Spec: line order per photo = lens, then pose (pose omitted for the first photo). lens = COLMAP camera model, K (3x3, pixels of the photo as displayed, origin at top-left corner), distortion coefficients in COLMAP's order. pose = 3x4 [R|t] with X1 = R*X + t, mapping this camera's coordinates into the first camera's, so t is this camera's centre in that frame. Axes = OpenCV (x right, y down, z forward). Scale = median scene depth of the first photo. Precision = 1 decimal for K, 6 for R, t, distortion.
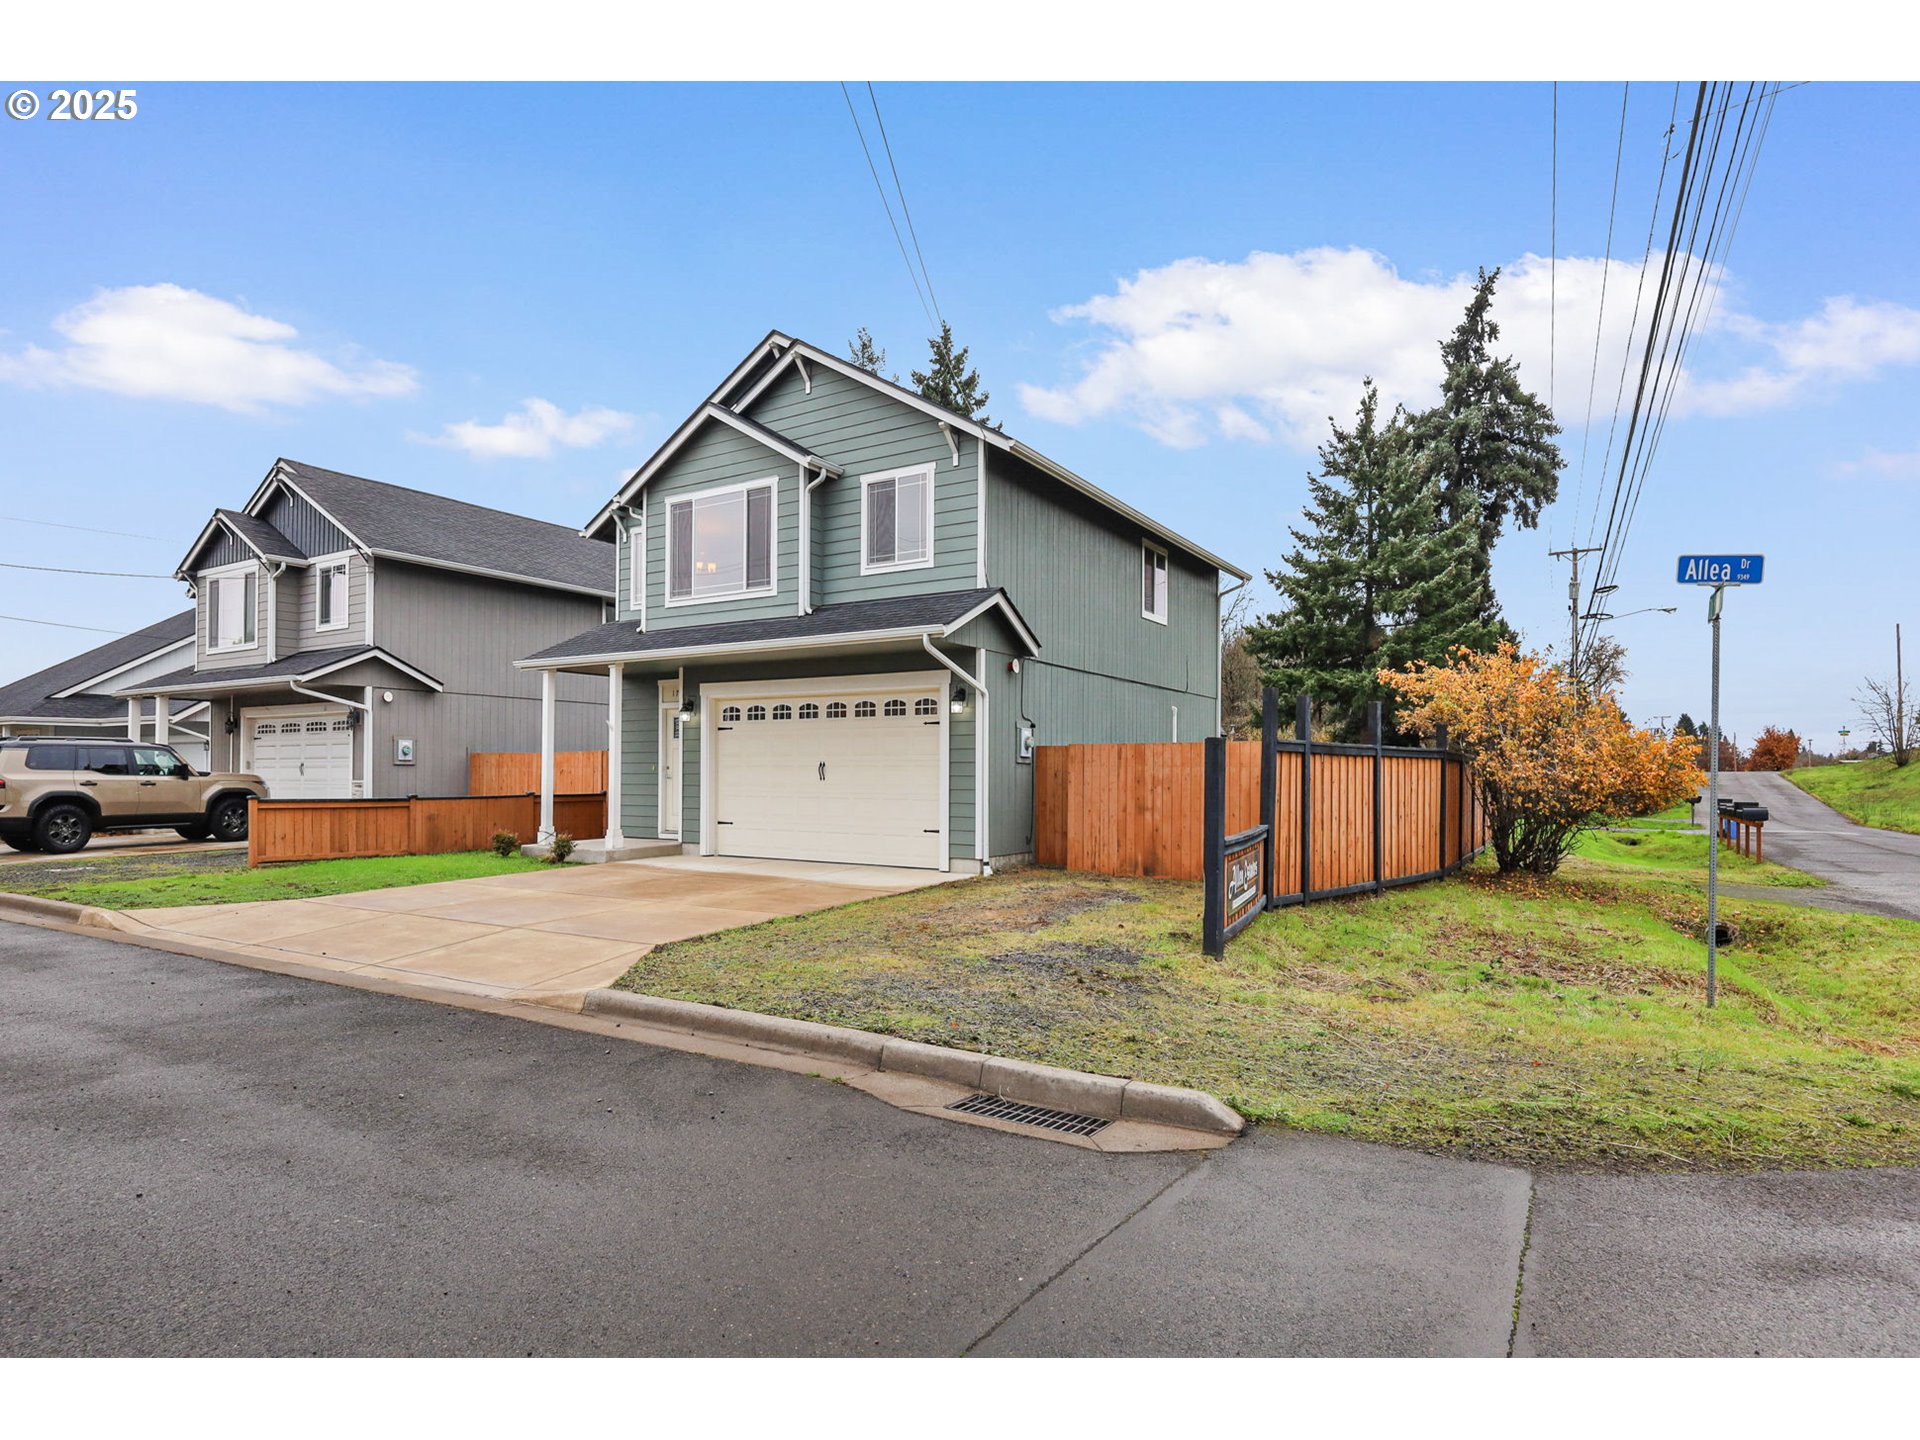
lens RADIAL K [[996.7, 0, 957.3], [0, 996.7, 766.3], [0, 0, 1]] dist [0.001359, 0.000301]
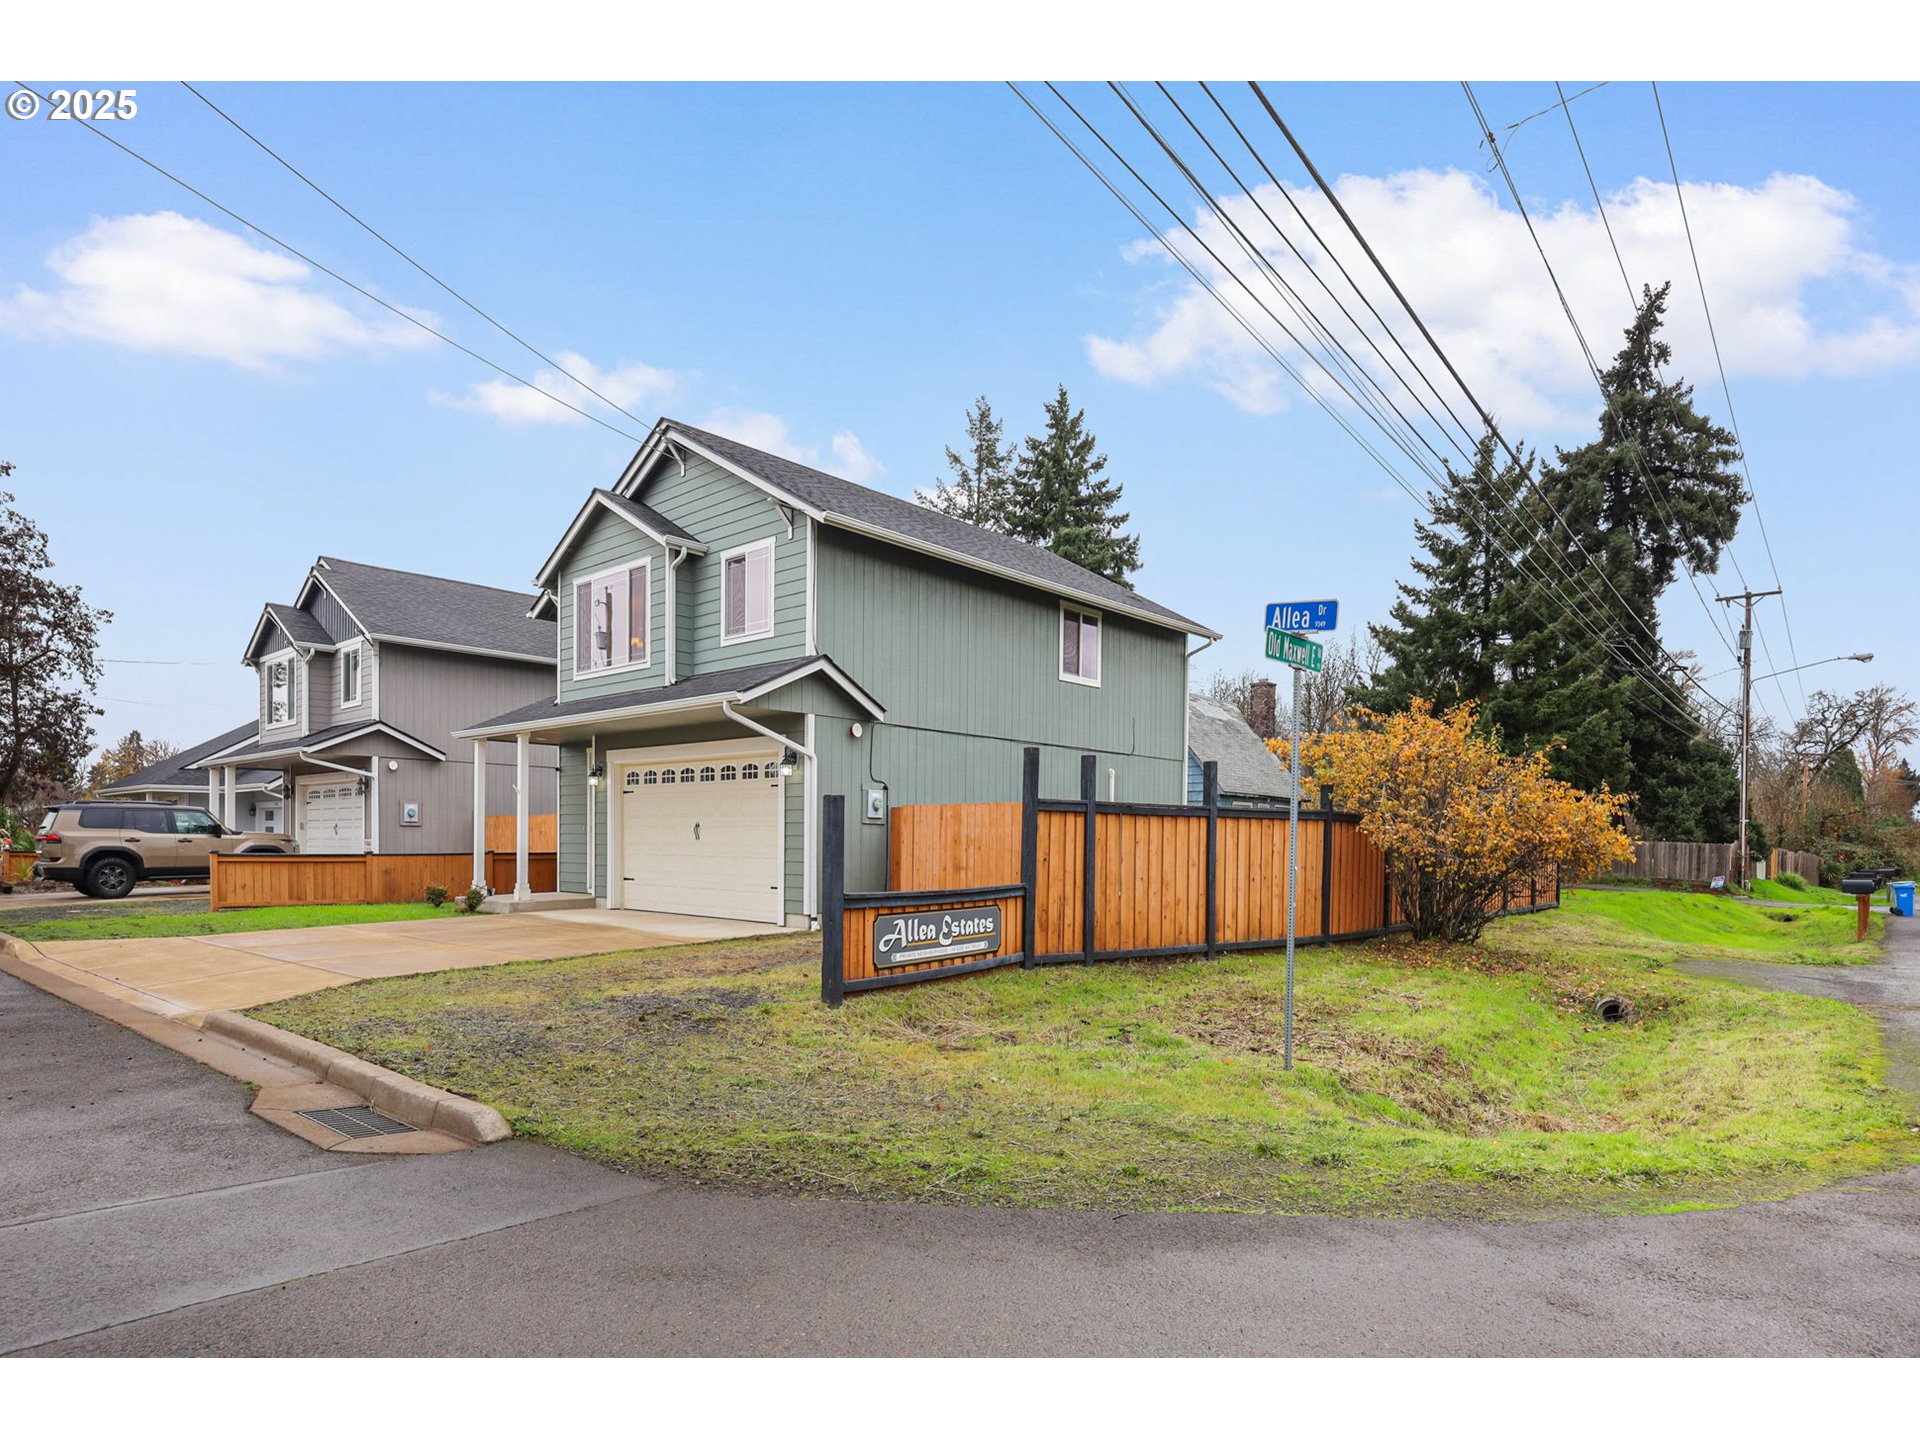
lens RADIAL K [[980.3, 0, 927.1], [0, 980.3, 858.0], [0, 0, 1]] dist [-0.000638, 0.000291]
pose [[0.986709, 0.007421, -0.162326, 0.237481], [-0.003079, 0.999631, 0.026981, 0.003875], [0.162467, -0.026122, 0.986368, 0.000056]]
